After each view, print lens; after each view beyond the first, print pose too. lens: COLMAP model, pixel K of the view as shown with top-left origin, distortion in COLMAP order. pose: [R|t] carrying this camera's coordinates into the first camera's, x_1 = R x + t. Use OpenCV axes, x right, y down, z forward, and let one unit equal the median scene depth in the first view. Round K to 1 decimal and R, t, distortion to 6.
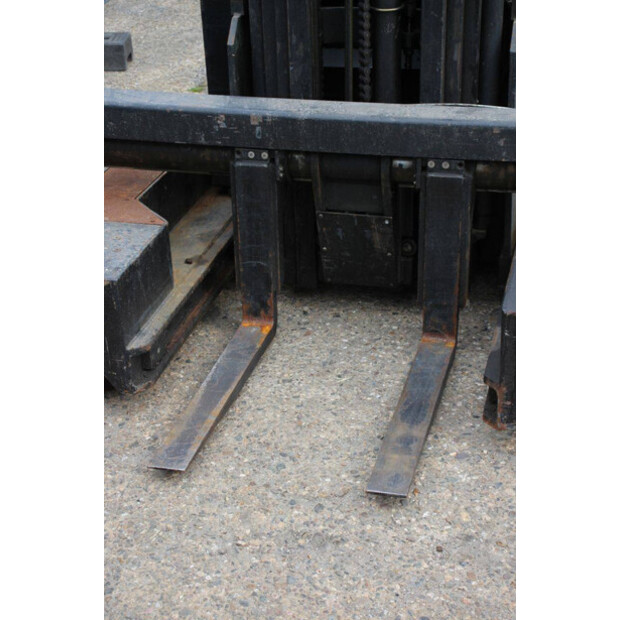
lens RADIAL K [[1281.3, 0, 309.6], [0, 1281.3, 310.3], [0, 0, 1]] dist [0.272243, 0.000000]
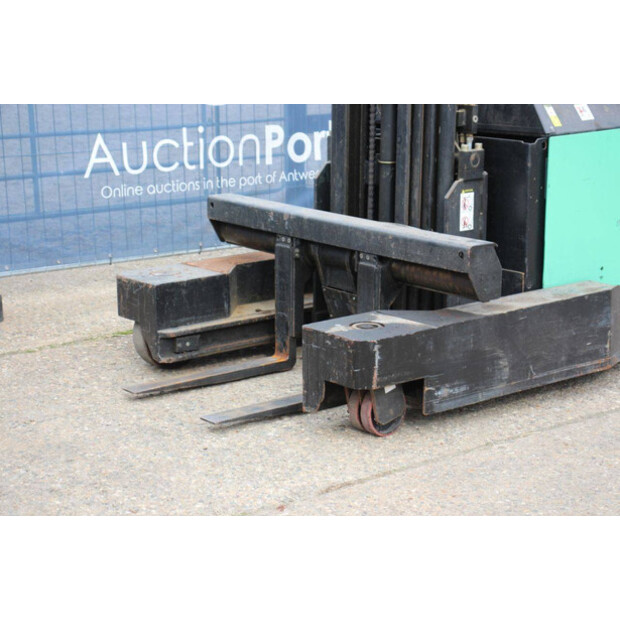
lens RADIAL K [[1457.2, 0, 310.5], [0, 1457.2, 309.3], [0, 0, 1]] dist [0.165953, 0.000000]
pose [[0.810890, 0.161102, -0.562587, 0.977289], [-0.280606, 0.950672, -0.132220, 0.180342], [0.513535, 0.265081, 0.816097, -0.383770]]
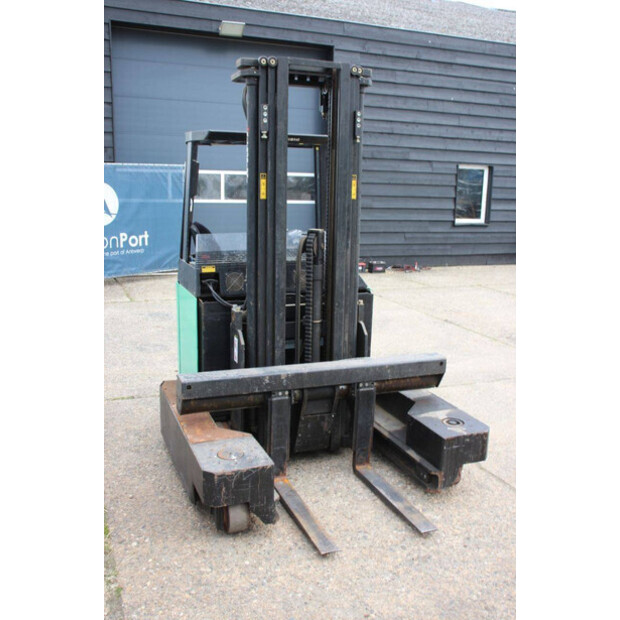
lens RADIAL K [[642.2, 0, 310.3], [0, 642.2, 311.6], [0, 0, 1]] dist [-0.058634, 0.000000]
pose [[0.808269, -0.070205, 0.584613, -0.593149], [0.214123, 0.959935, -0.180763, -0.052044], [-0.548501, 0.271284, 0.790918, 0.136260]]
